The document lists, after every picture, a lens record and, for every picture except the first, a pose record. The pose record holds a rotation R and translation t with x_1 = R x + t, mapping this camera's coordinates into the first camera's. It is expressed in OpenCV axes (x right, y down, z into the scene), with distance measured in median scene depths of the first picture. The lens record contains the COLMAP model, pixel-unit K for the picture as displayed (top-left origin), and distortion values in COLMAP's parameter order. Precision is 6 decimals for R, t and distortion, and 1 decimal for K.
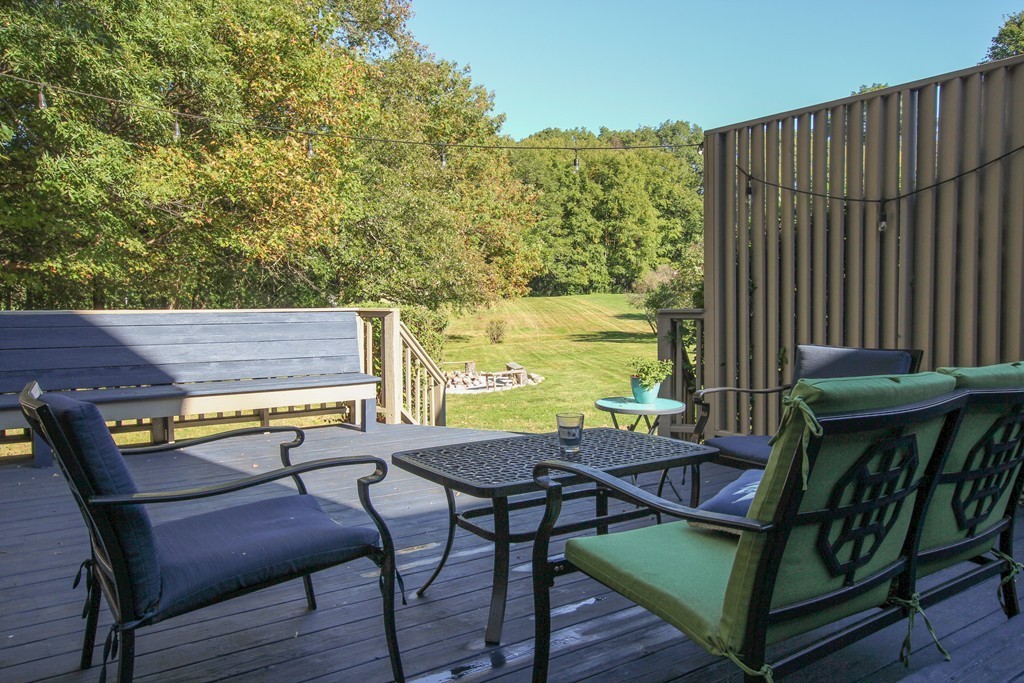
lens RADIAL K [[739.1, 0, 512.0], [0, 739.1, 341.5], [0, 0, 1]] dist [0.004804, 0.003672]
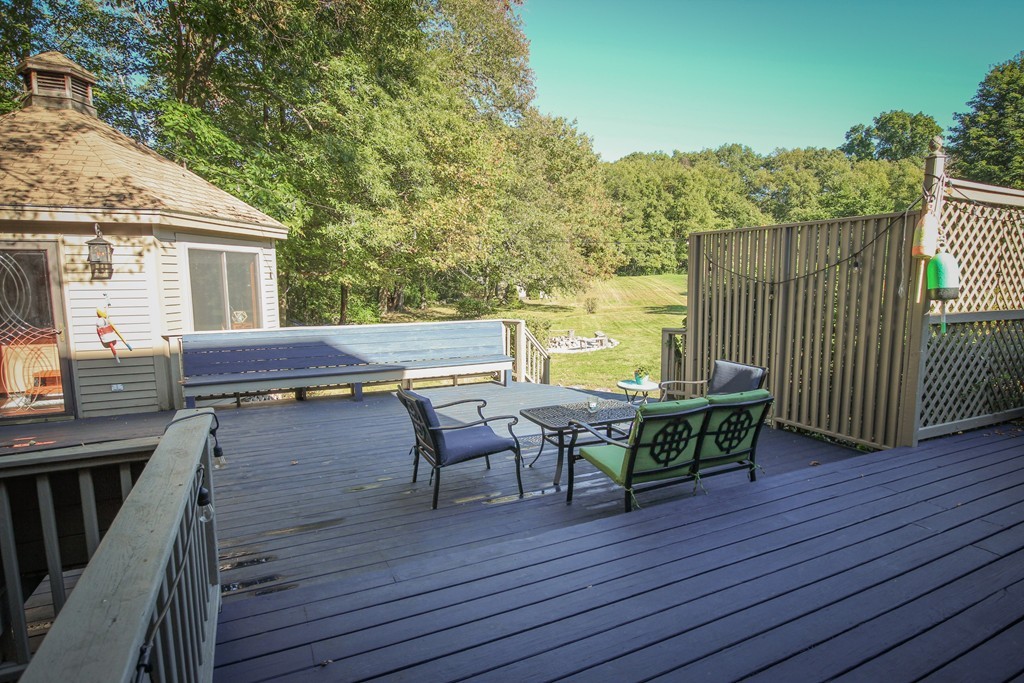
lens RADIAL K [[537.0, 0, 522.4], [0, 537.0, 344.4], [0, 0, 1]] dist [-0.017420, -0.000002]
pose [[0.987450, 0.021789, -0.156420, 0.016808], [-0.009196, 0.996689, 0.080783, -0.029016], [0.157662, -0.078331, 0.984382, -0.102642]]
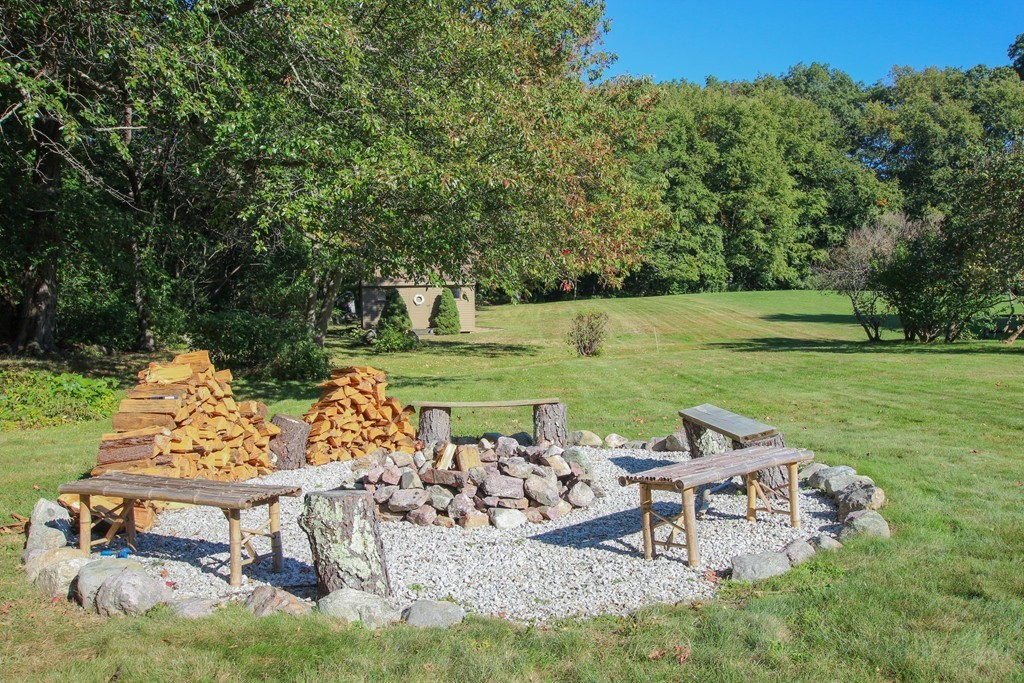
lens RADIAL K [[744.1, 0, 537.2], [0, 744.1, 340.1], [0, 0, 1]] dist [-0.000397, -0.000160]
pose [[0.998625, -0.002798, -0.052344, -0.041738], [0.001145, 0.999501, -0.031581, 0.011013], [0.052406, 0.031478, 0.998130, 0.634194]]
